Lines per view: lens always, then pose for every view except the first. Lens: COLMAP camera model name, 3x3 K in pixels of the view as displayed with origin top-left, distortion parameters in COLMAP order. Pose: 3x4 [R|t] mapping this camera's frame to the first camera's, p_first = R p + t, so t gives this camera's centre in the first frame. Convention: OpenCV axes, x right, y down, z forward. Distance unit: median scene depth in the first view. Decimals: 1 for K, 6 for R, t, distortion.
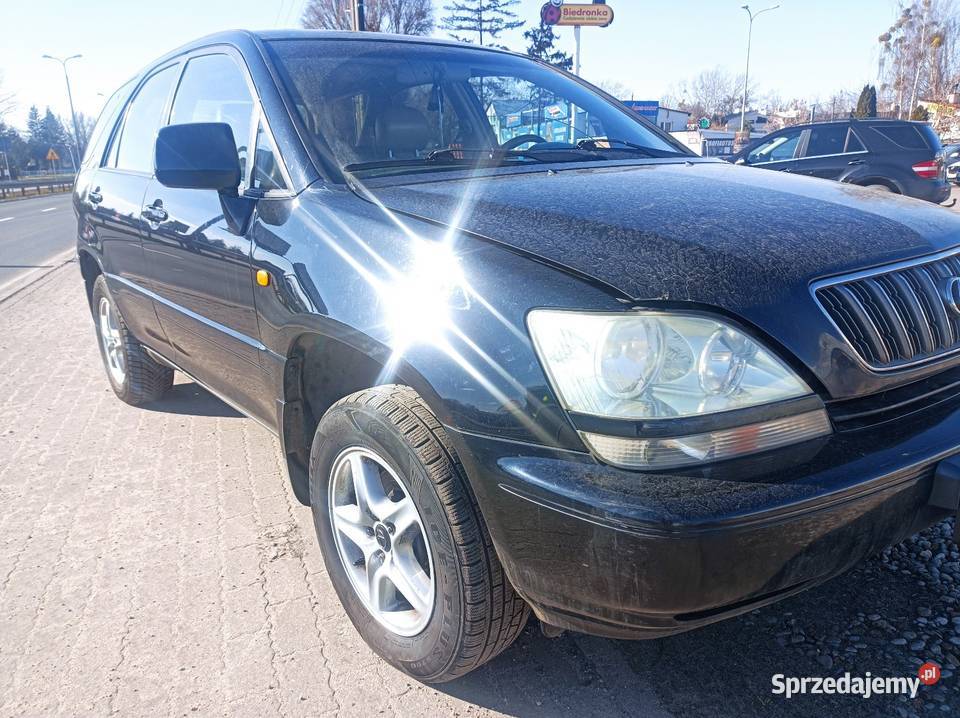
lens RADIAL K [[714.0, 0, 481.1], [0, 714.0, 359.3], [0, 0, 1]] dist [0.034474, -0.022072]
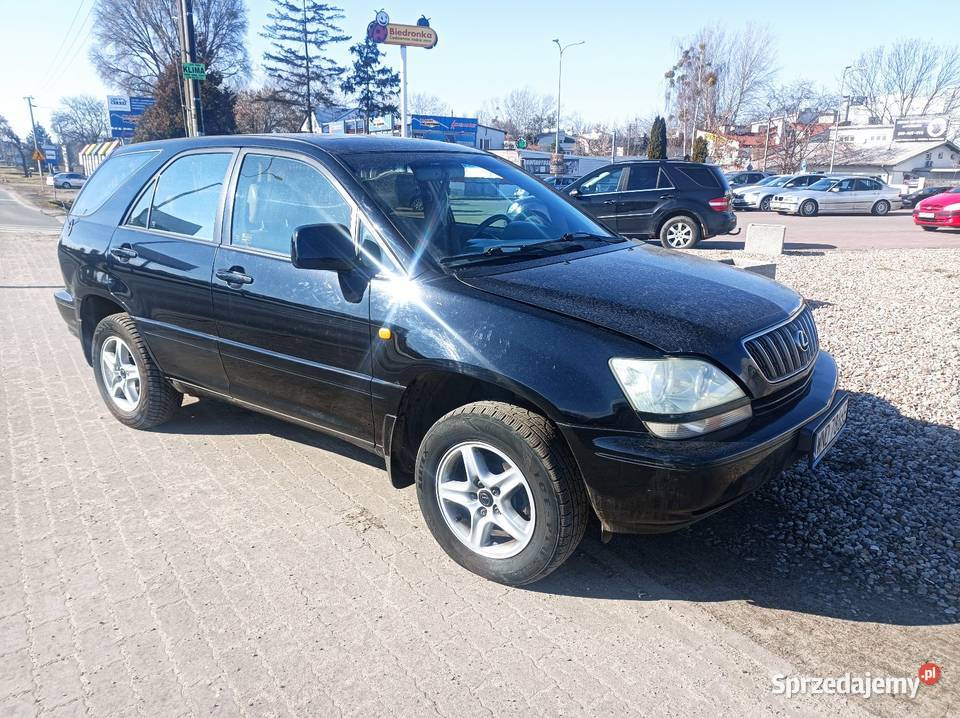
lens RADIAL K [[714.0, 0, 480.3], [0, 714.0, 355.9], [0, 0, 1]] dist [0.034474, -0.022072]
pose [[0.970016, -0.031572, 0.240982, -0.072845], [0.035190, 0.999323, -0.010724, -0.006833], [-0.240480, 0.018882, 0.970470, -0.074774]]
